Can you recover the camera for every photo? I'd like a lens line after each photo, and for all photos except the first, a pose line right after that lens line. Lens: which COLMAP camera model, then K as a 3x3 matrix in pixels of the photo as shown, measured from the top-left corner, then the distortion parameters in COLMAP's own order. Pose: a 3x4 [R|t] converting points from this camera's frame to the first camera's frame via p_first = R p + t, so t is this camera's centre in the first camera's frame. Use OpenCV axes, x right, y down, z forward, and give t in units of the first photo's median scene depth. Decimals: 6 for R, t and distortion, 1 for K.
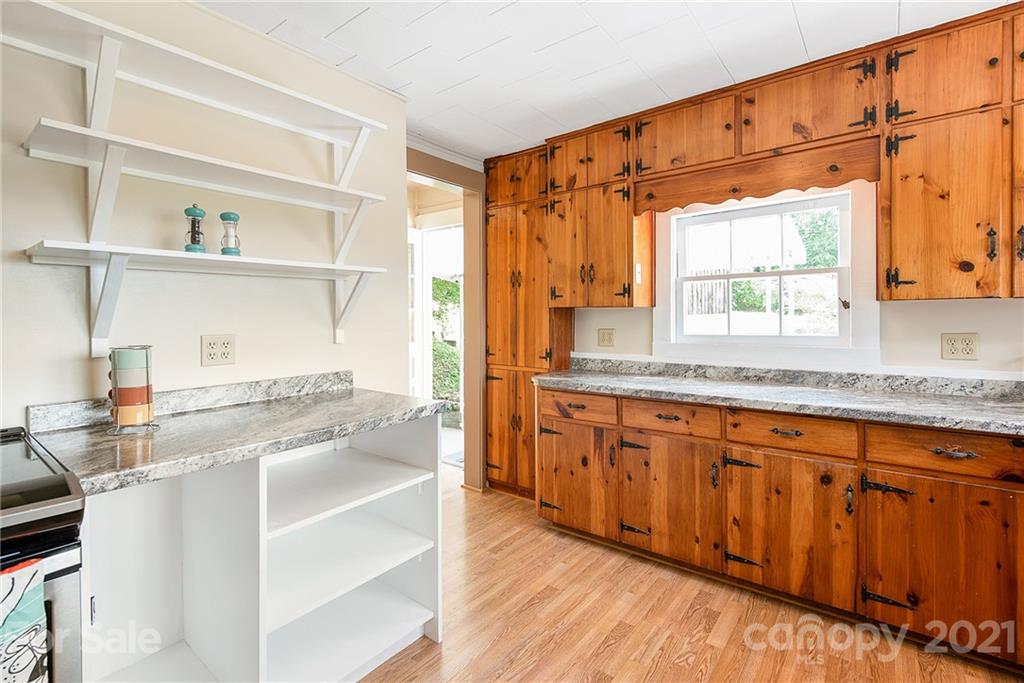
lens RADIAL K [[470.9, 0, 525.3], [0, 470.9, 317.5], [0, 0, 1]] dist [0.005030, 0.000120]
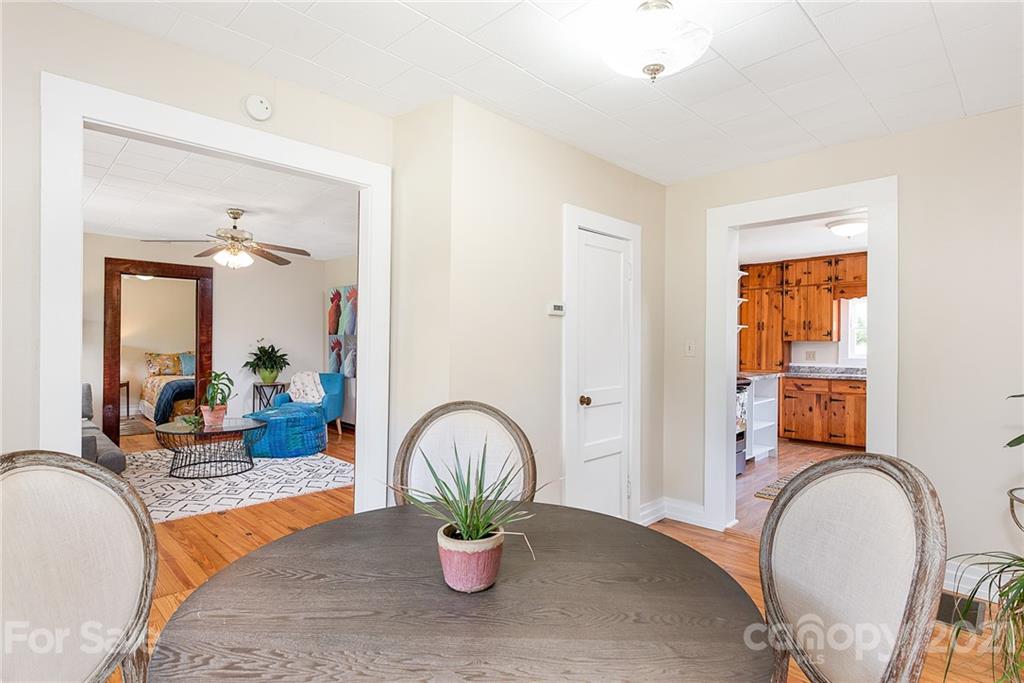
lens RADIAL K [[524.8, 0, 510.6], [0, 524.8, 342.4], [0, 0, 1]] dist [-0.002005, -0.000362]
pose [[0.990258, 0.011029, -0.138806, -0.882232], [-0.011999, 0.999909, -0.006156, 0.015623], [0.138726, 0.007761, 0.990300, -1.569067]]
